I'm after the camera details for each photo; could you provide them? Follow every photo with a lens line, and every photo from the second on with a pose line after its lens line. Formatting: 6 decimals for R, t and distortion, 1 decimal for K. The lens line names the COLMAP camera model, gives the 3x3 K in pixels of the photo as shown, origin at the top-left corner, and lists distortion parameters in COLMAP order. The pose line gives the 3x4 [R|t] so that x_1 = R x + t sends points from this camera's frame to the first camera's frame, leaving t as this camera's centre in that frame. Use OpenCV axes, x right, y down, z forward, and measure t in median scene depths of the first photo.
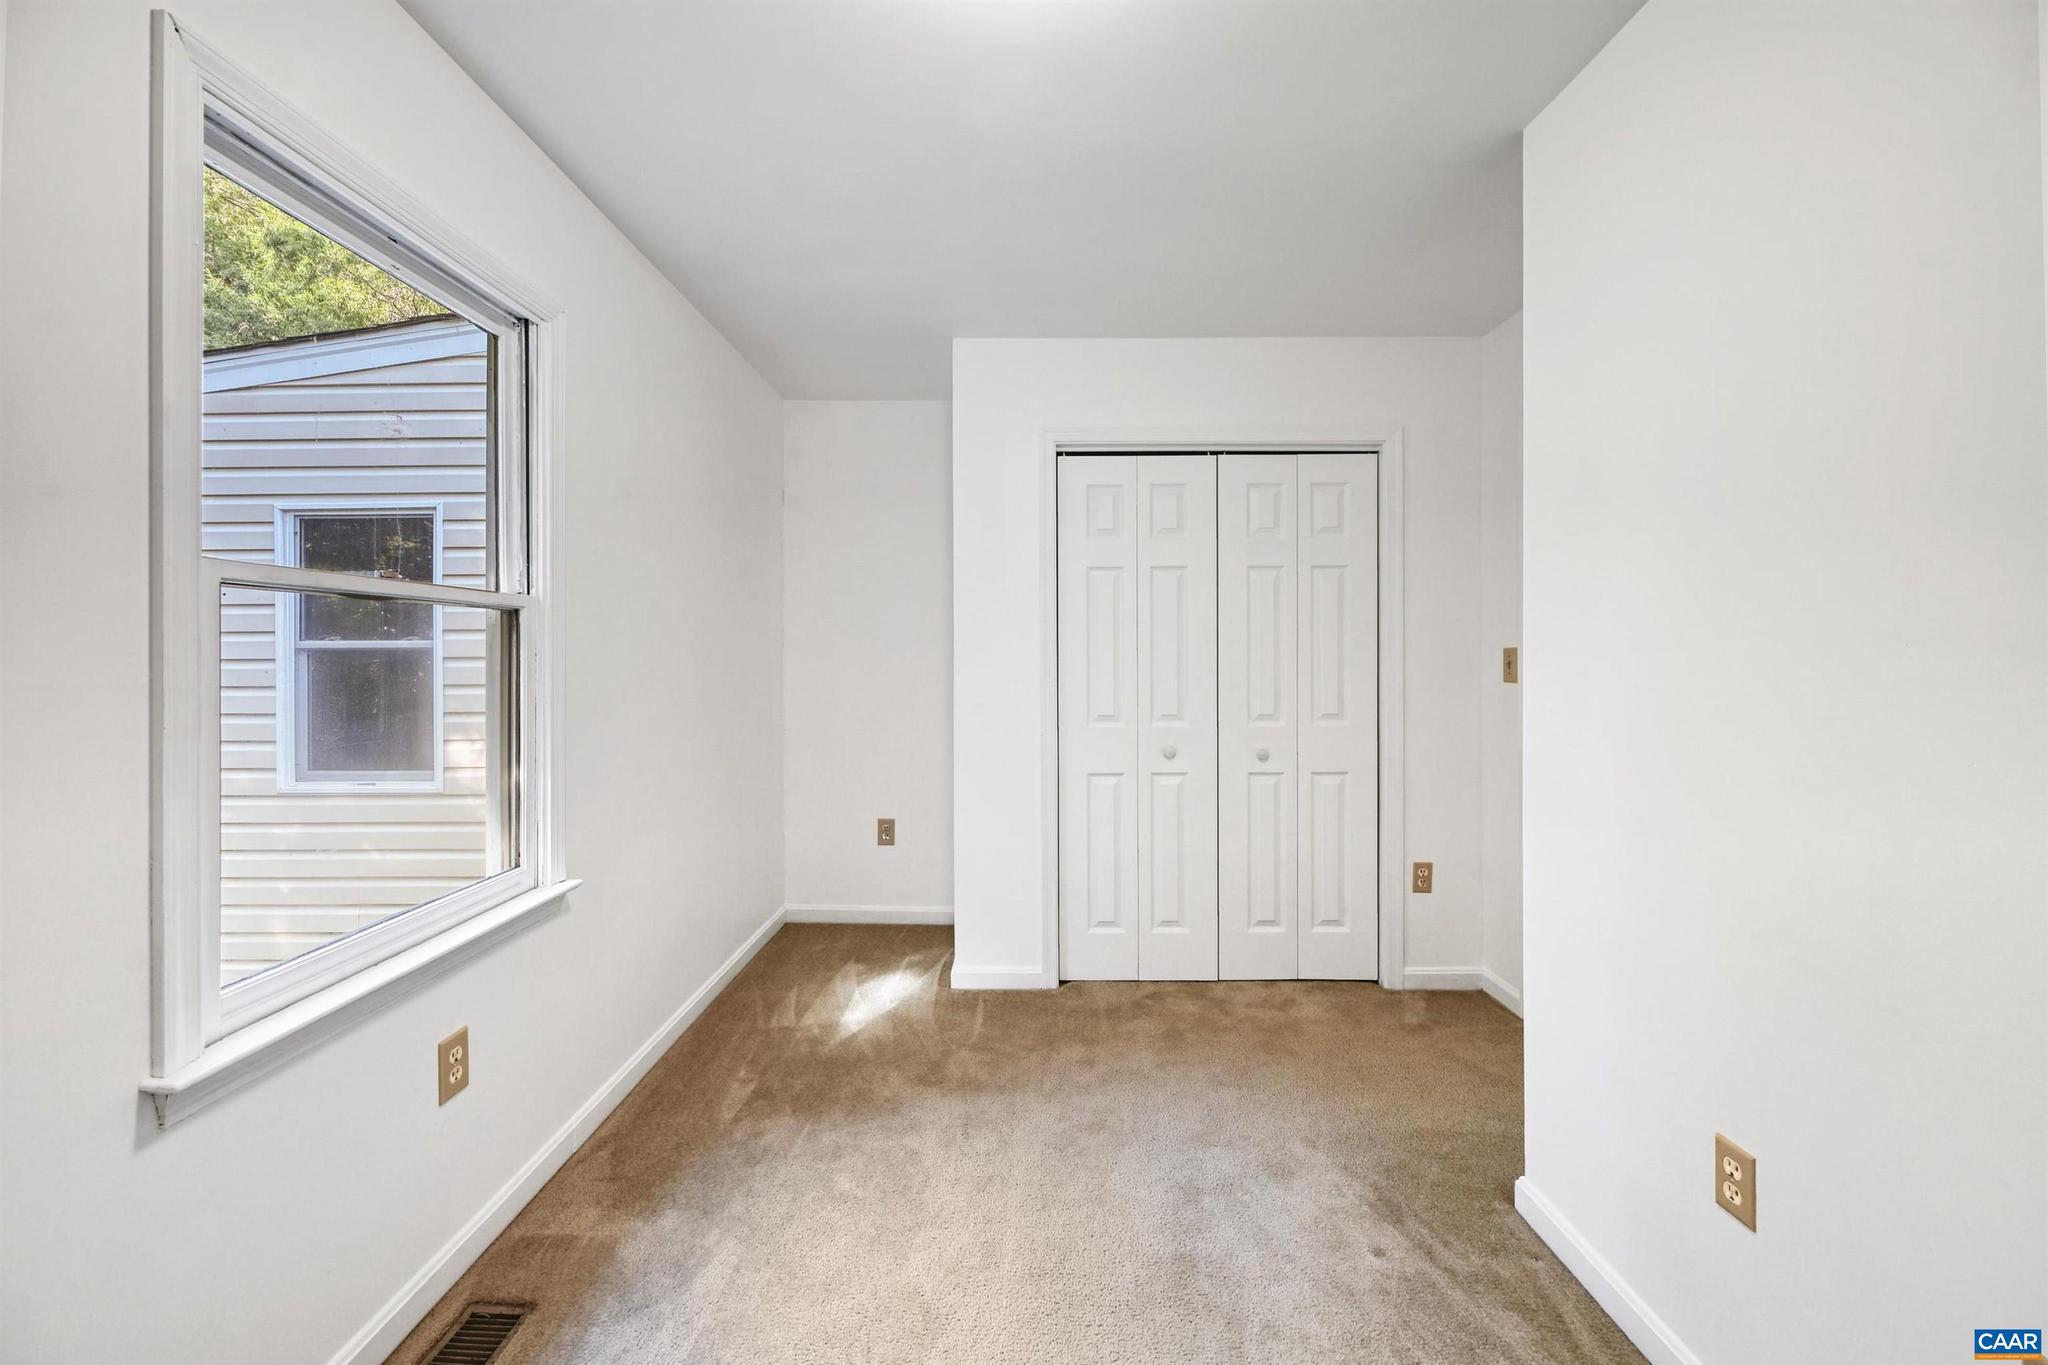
lens RADIAL K [[815.0, 0, 1026.1], [0, 815.0, 663.4], [0, 0, 1]] dist [0.010708, -0.000240]
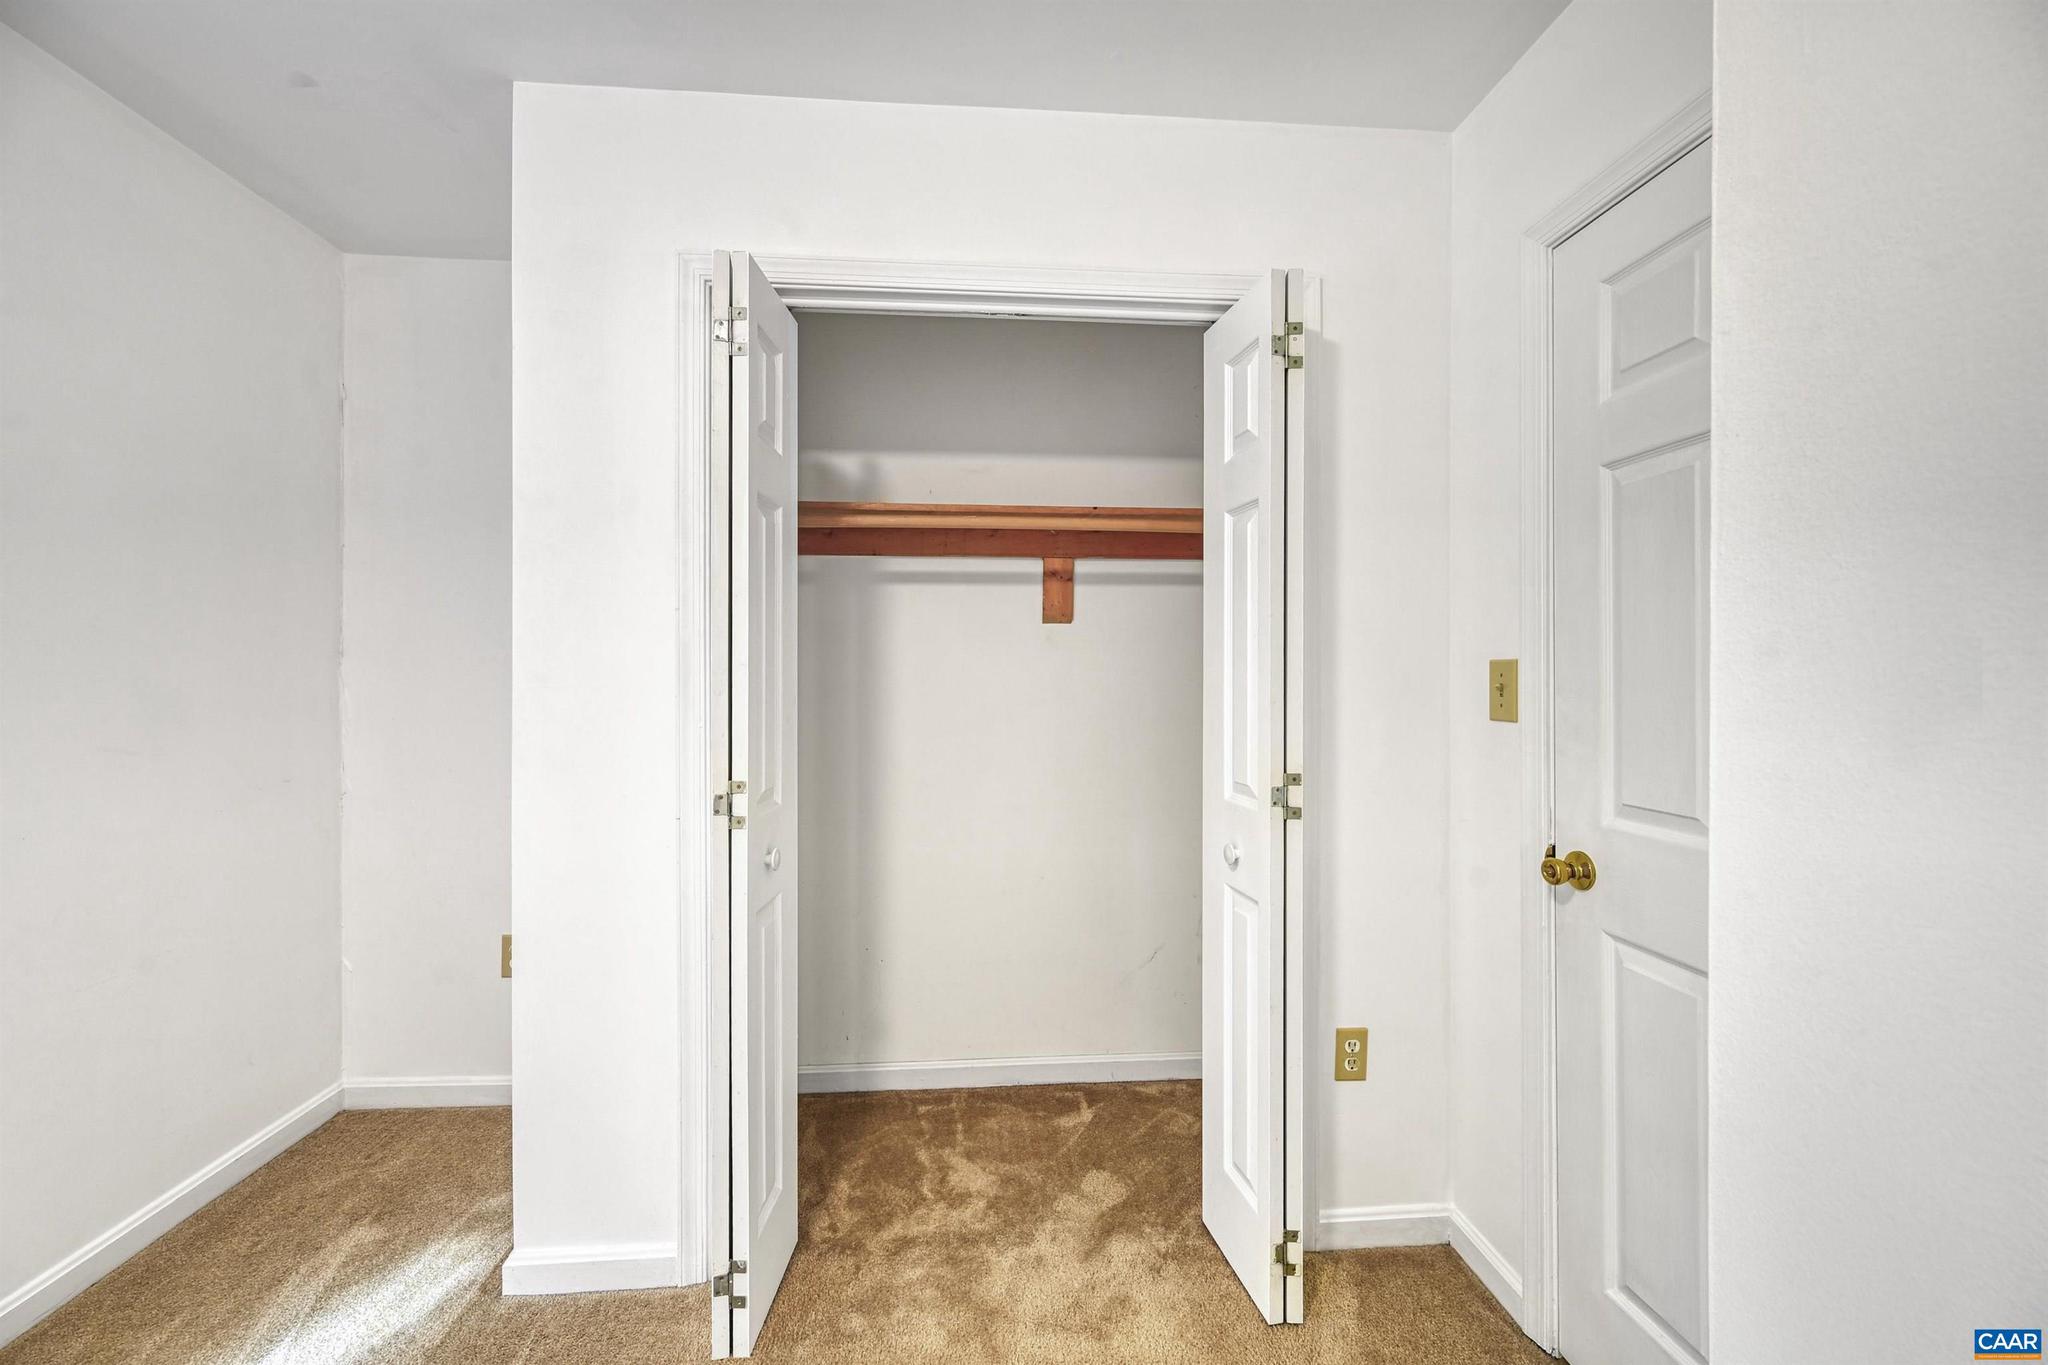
lens RADIAL K [[815.0, 0, 1022.5], [0, 815.0, 681.7], [0, 0, 1]] dist [0.010708, -0.000240]
pose [[0.996655, 0.001099, 0.081720, 0.203851], [-0.001162, 0.999999, 0.000723, -0.003776], [-0.081719, -0.000816, 0.996655, 0.438906]]
